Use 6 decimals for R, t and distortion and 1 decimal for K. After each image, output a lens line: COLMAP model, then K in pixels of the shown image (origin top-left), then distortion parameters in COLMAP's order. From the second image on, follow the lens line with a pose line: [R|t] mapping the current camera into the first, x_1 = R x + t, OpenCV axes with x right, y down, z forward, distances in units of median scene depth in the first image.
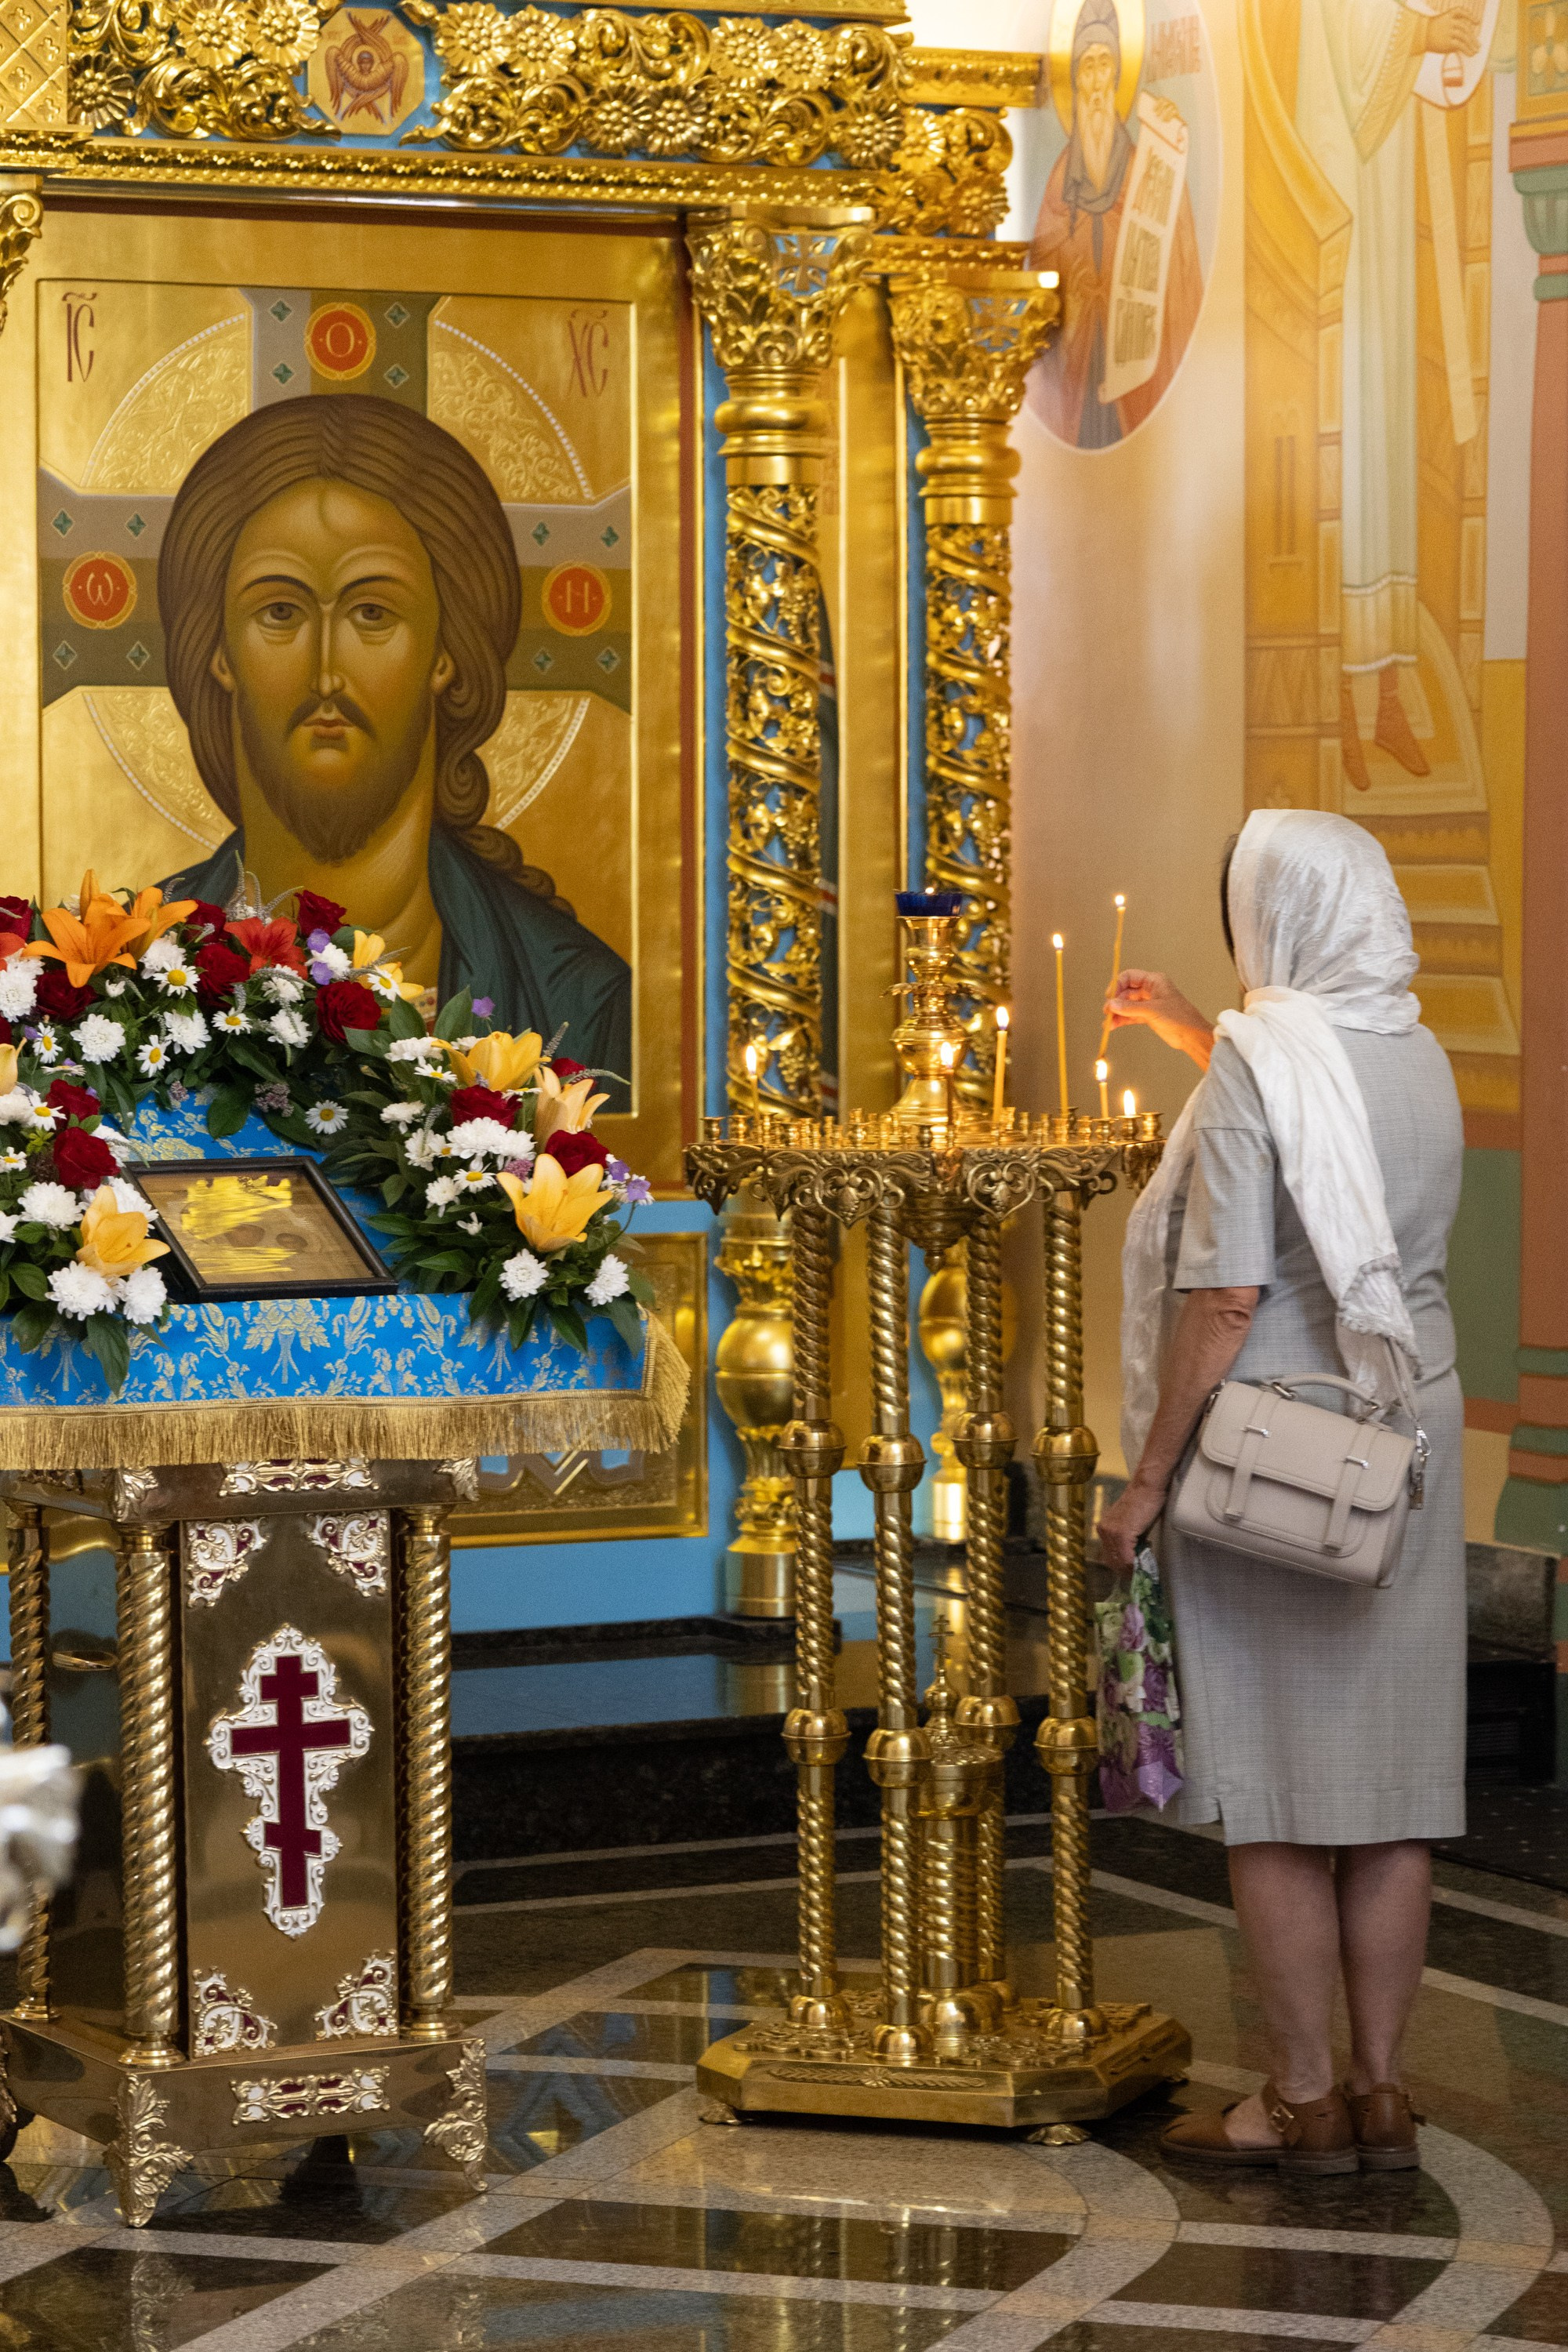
lens RADIAL K [[6765.1, 0, 784.0], [0, 6765.1, 1176.0], [0, 0, 1]] dist [0.080054, -1.238314]
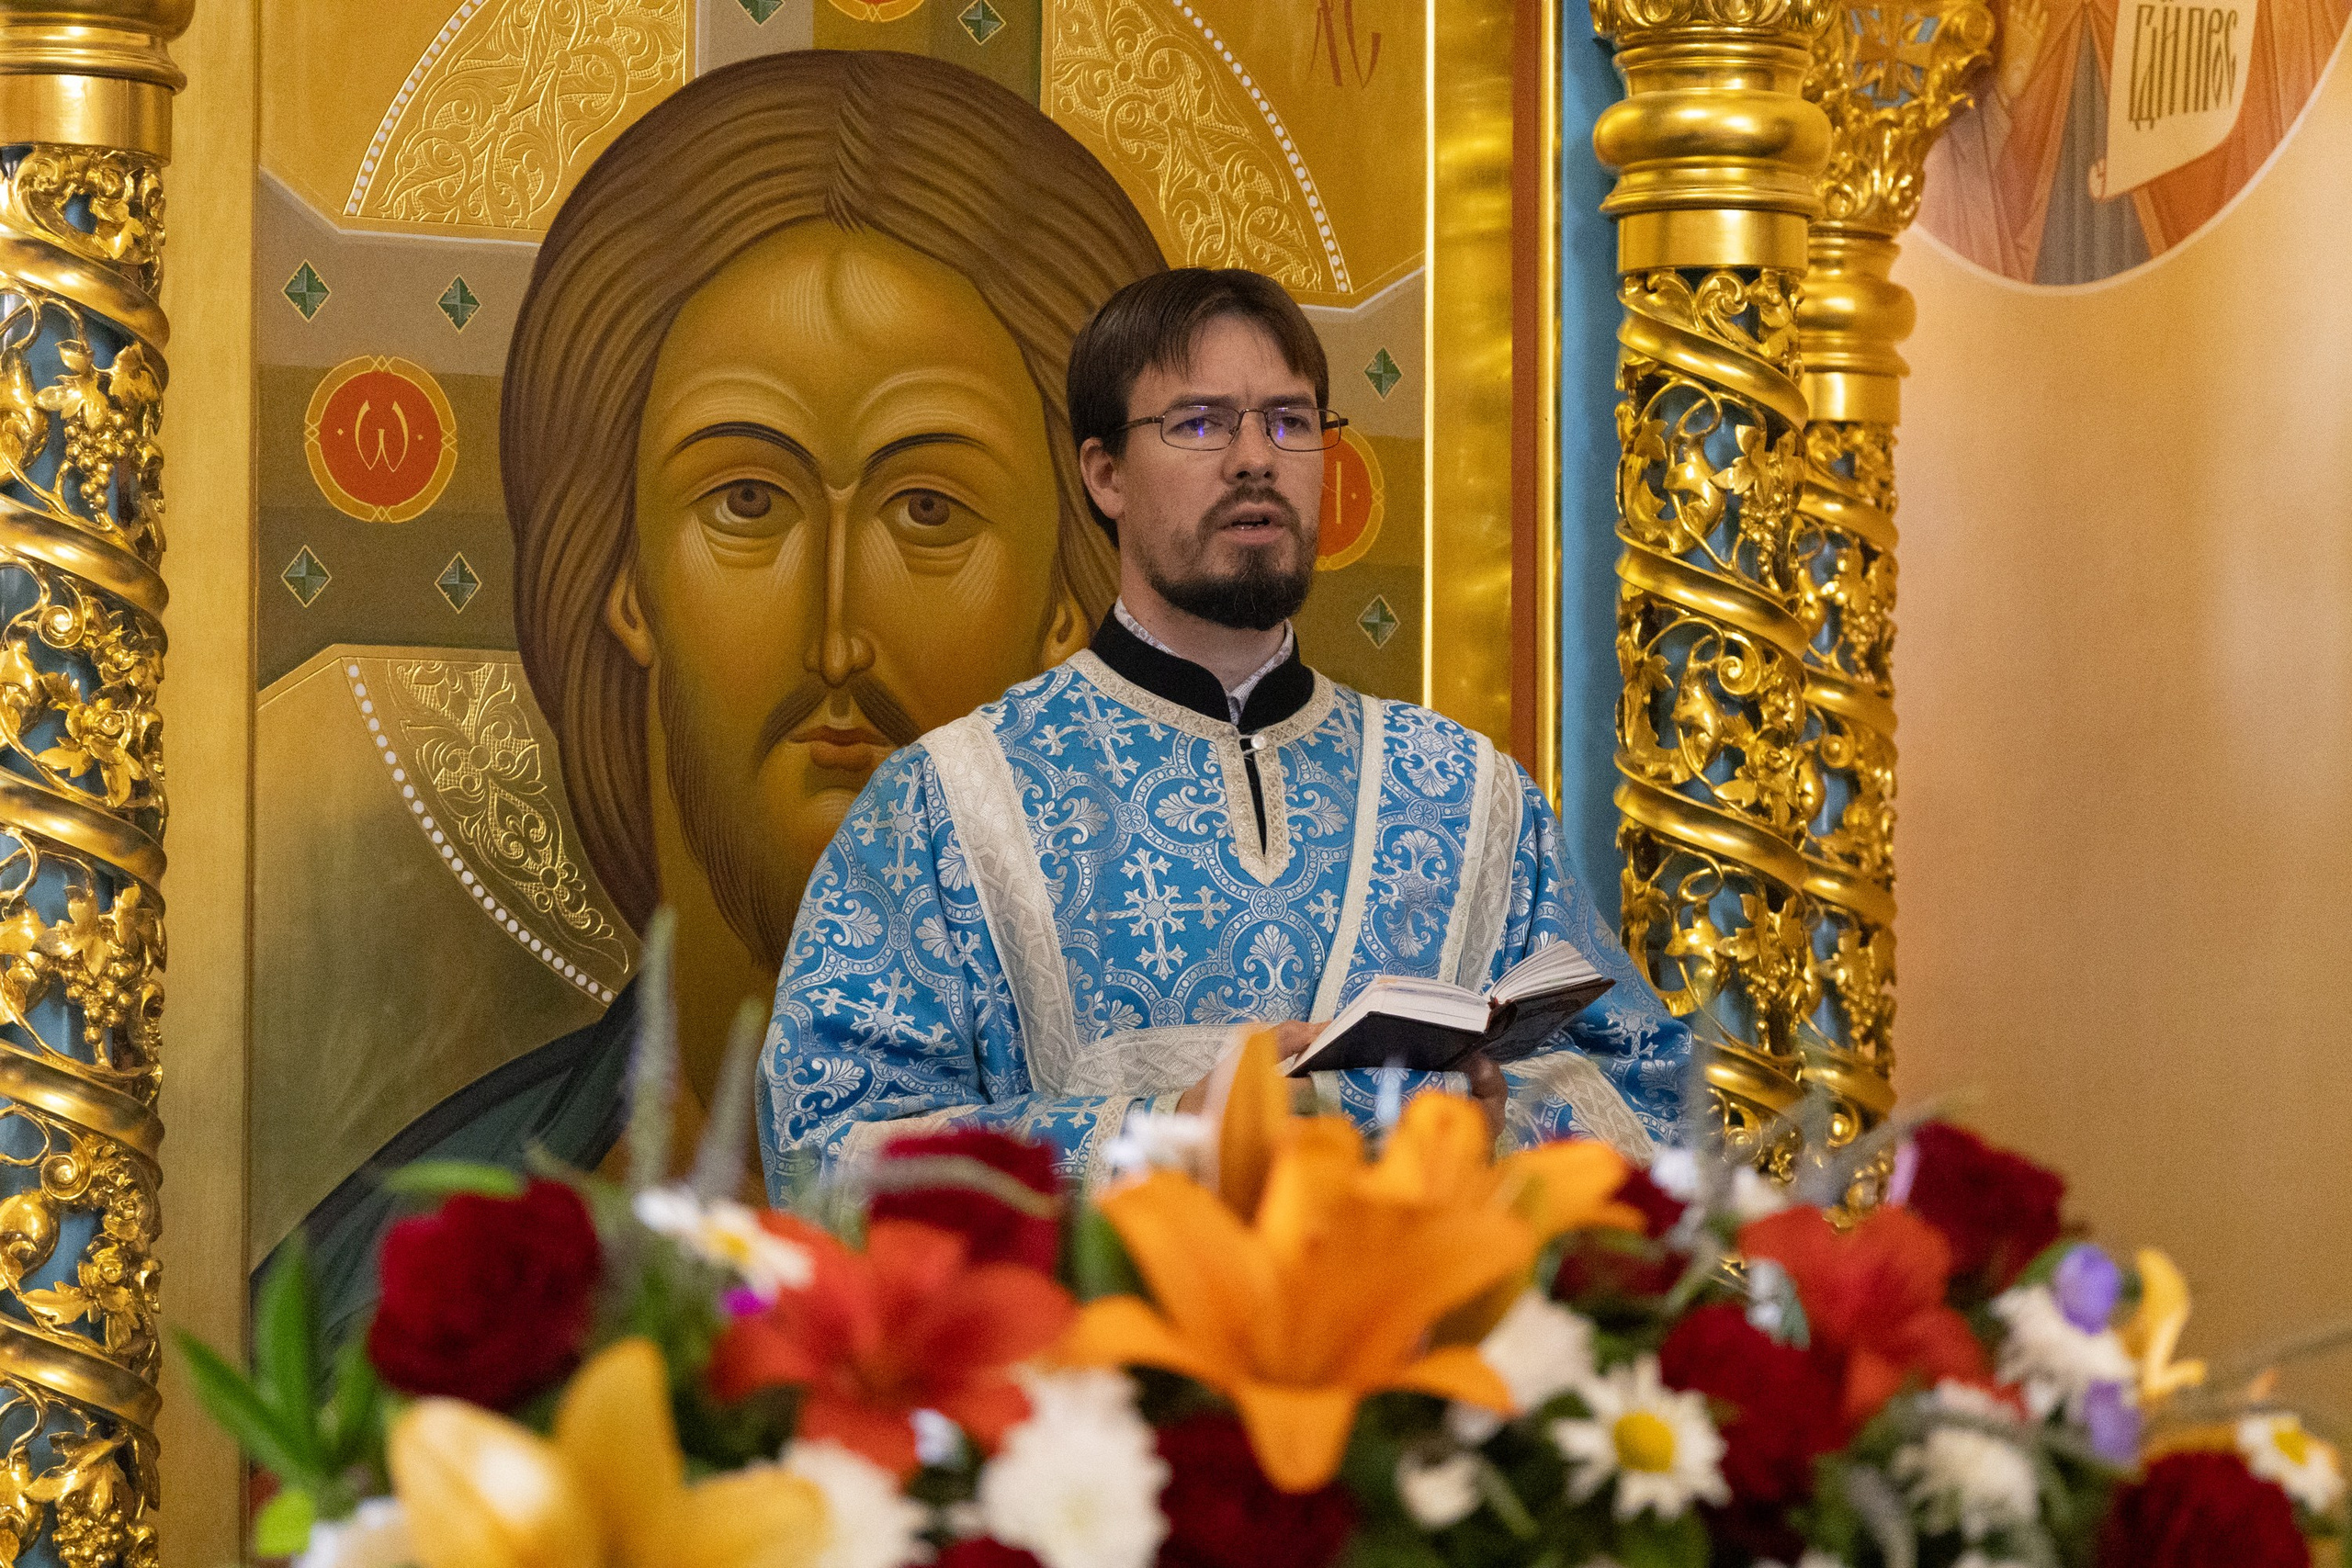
lens RADIAL K [[6687.0, 0, 1175.2], [0, 6687.0, 817.8], [0, 0, 1]] dist [0.023982, 0.765675]
pose [[0.992858, 0.010956, 0.118795, -0.098350], [-0.001298, 0.996707, -0.081076, -0.023049], [-0.119292, 0.080343, 0.989603, 0.527840]]
